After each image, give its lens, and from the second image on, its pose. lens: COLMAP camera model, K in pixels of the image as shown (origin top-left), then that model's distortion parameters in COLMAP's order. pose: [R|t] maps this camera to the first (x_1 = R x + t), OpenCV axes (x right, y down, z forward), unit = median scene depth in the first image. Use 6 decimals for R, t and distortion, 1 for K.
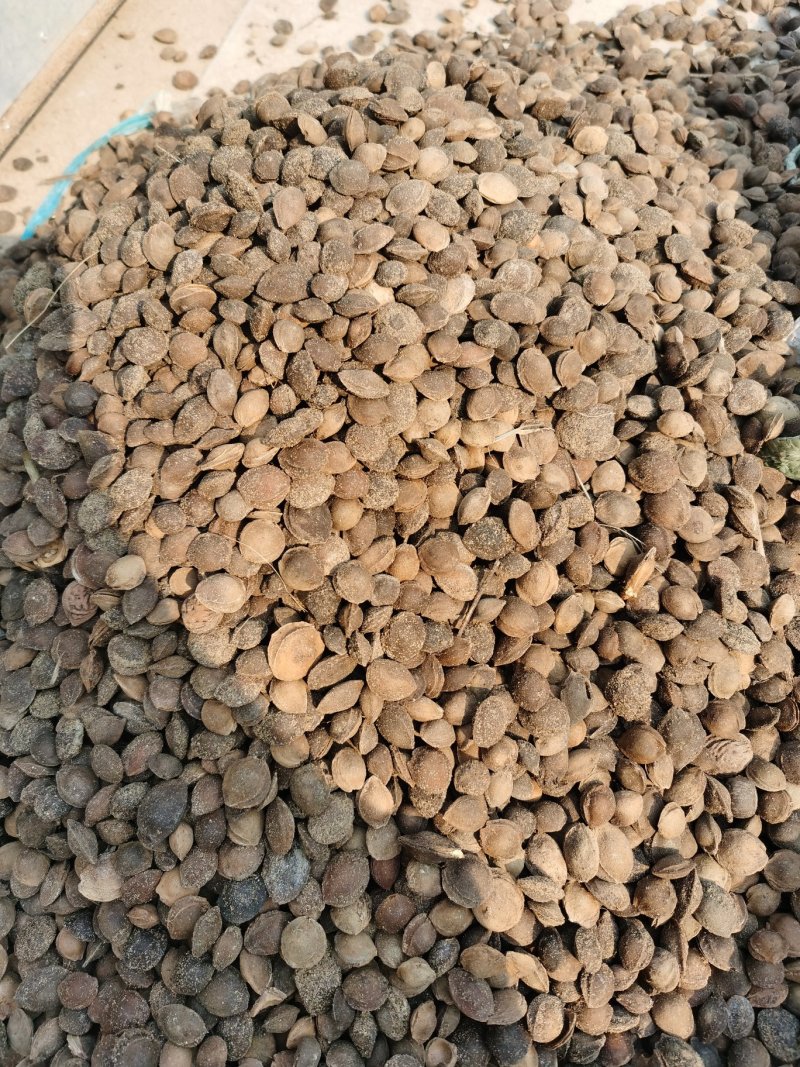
lens RADIAL K [[836.8, 0, 400.0], [0, 836.8, 533.5], [0, 0, 1]] dist [0.000346, -0.003235]
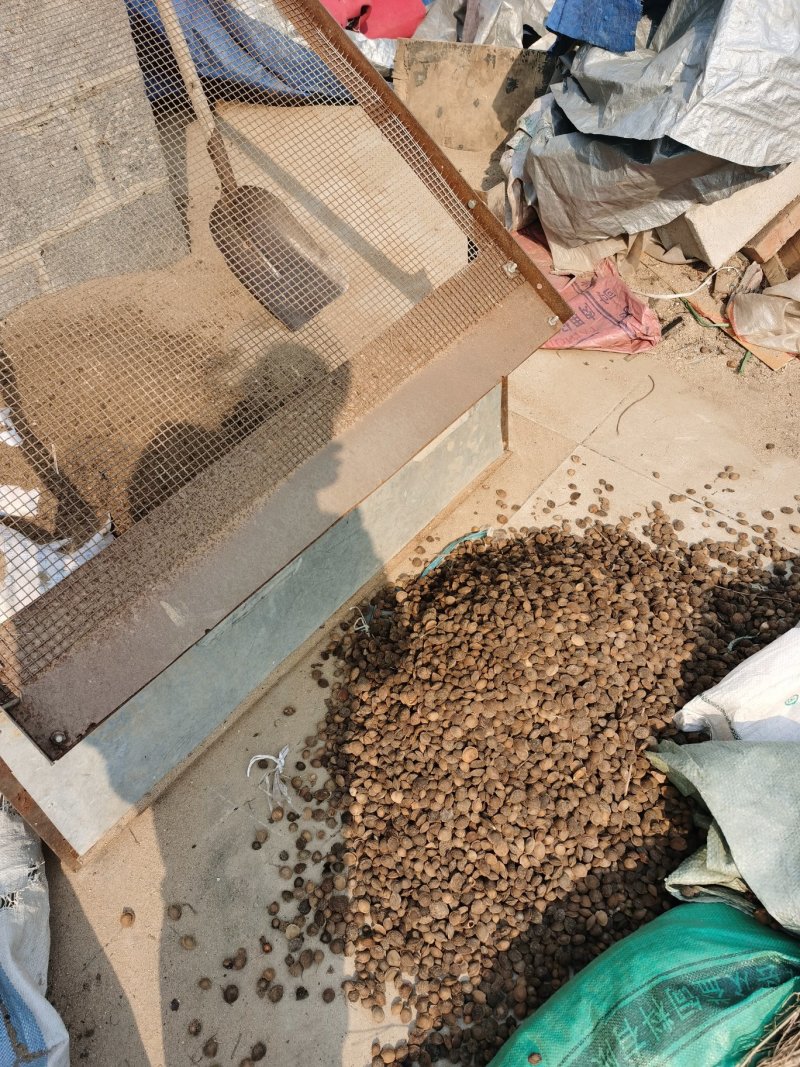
lens RADIAL K [[880.6, 0, 400.0], [0, 880.6, 533.5], [0, 0, 1]] dist [0.045048, 0.002004]
pose [[0.913534, 0.302506, -0.271930, 0.321760], [-0.345766, 0.929628, -0.127424, -0.145256], [0.214248, 0.210431, 0.953843, -2.697776]]
